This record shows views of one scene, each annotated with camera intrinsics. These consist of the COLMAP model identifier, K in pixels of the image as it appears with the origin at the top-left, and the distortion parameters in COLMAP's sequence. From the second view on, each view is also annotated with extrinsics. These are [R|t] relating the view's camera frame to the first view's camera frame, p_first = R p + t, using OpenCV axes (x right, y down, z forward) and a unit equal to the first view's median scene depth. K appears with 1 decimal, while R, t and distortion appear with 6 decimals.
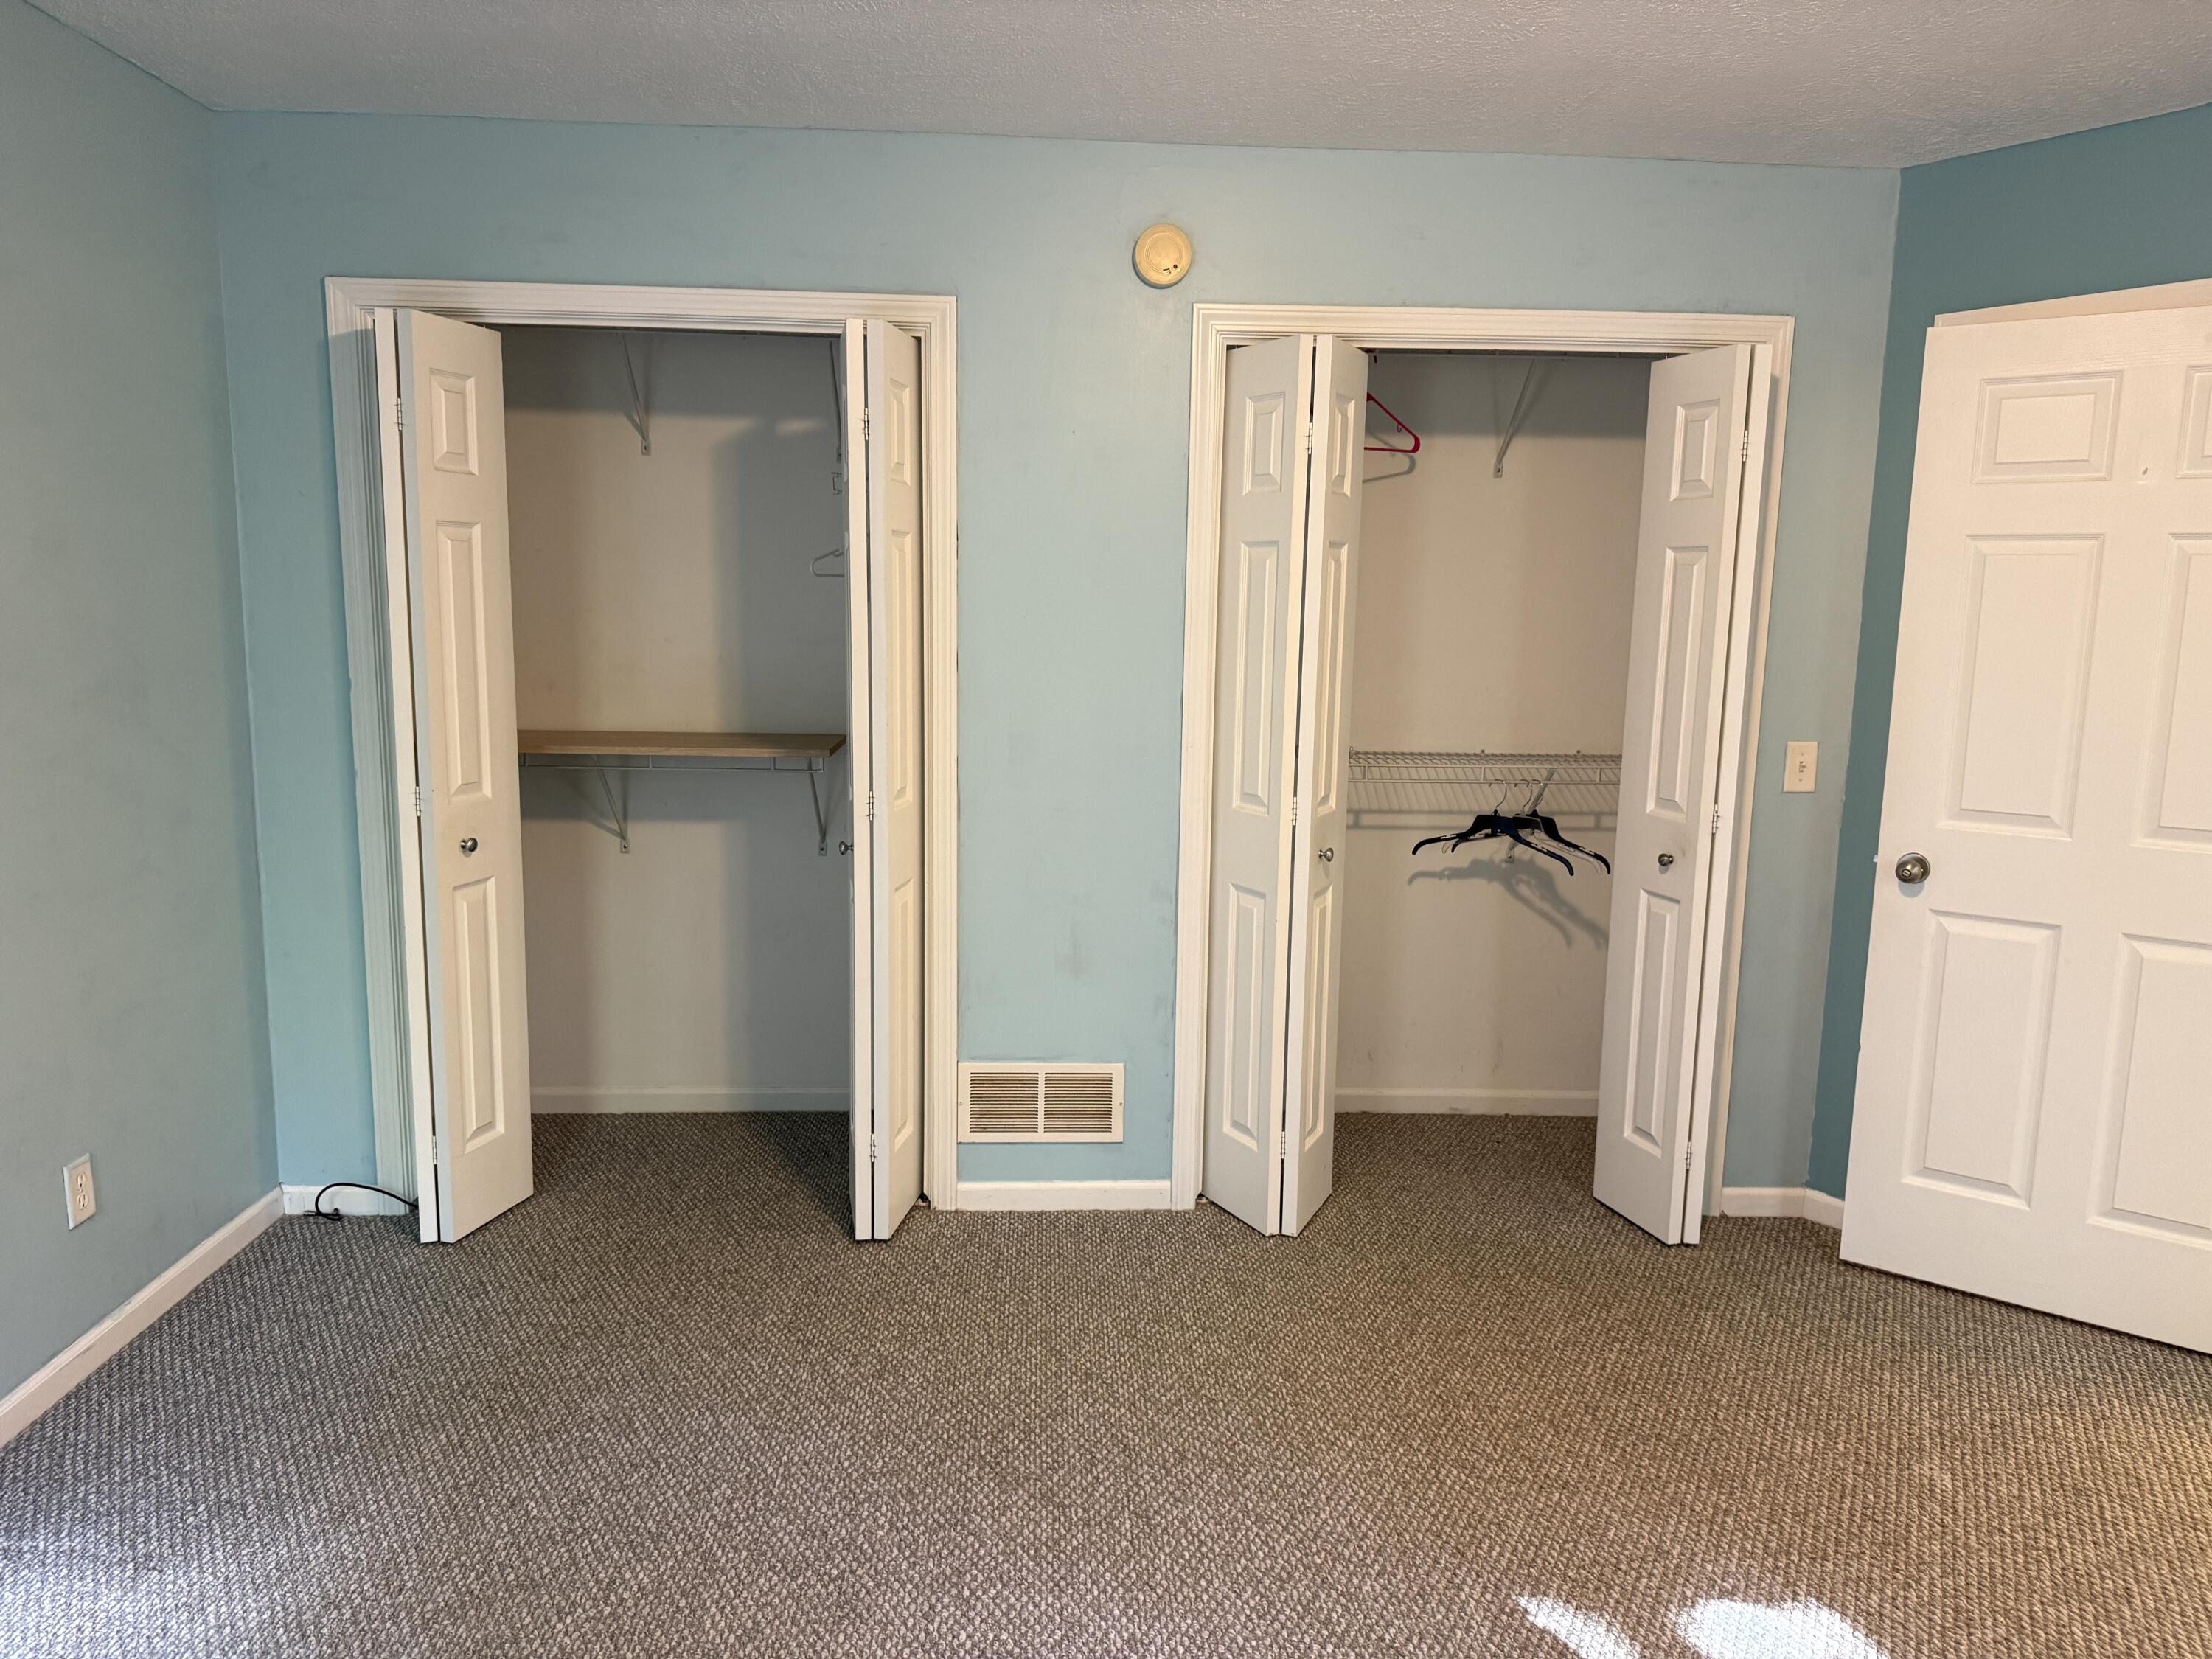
lens RADIAL K [[1547.2, 0, 1104.6], [0, 1547.2, 840.0], [0, 0, 1]] dist [0.064660, -0.070500]
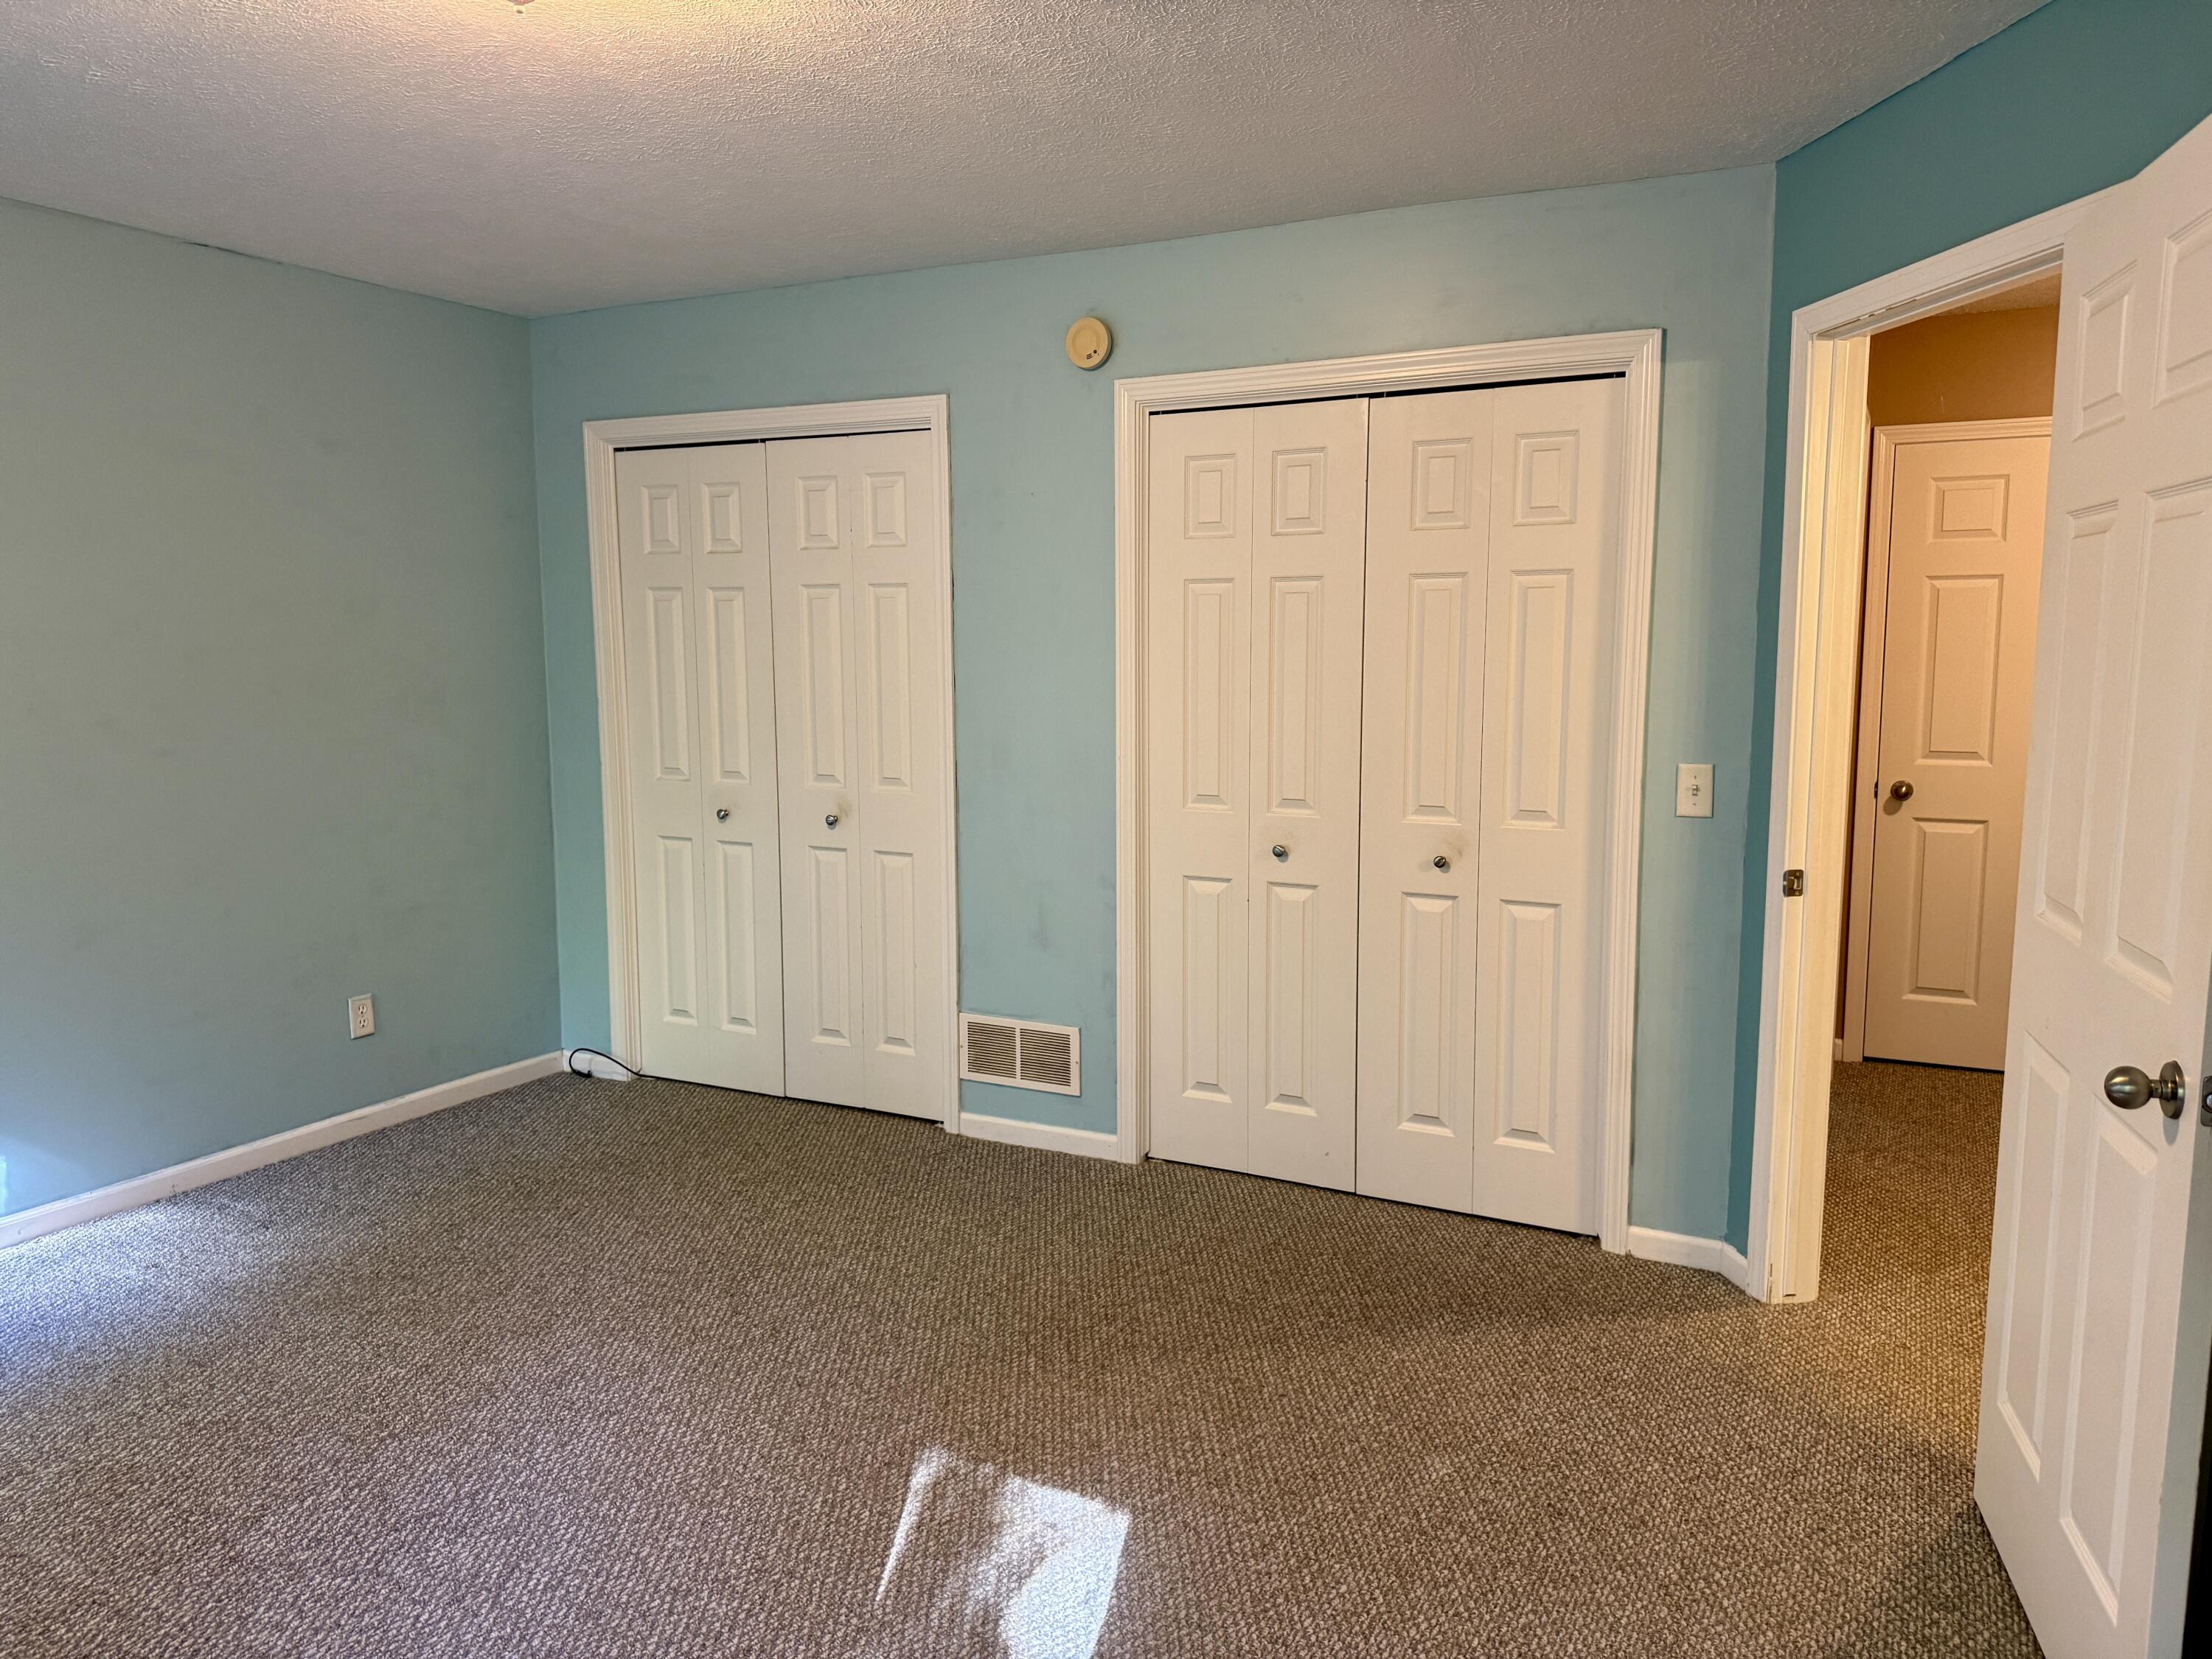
lens RADIAL K [[1547.2, 0, 1105.3], [0, 1547.2, 823.1], [0, 0, 1]] dist [0.064660, -0.070500]
pose [[0.864475, 0.037743, -0.501257, 0.608080], [-0.059015, 0.997902, -0.026640, 0.020544], [0.499199, 0.052611, 0.864888, -0.004454]]
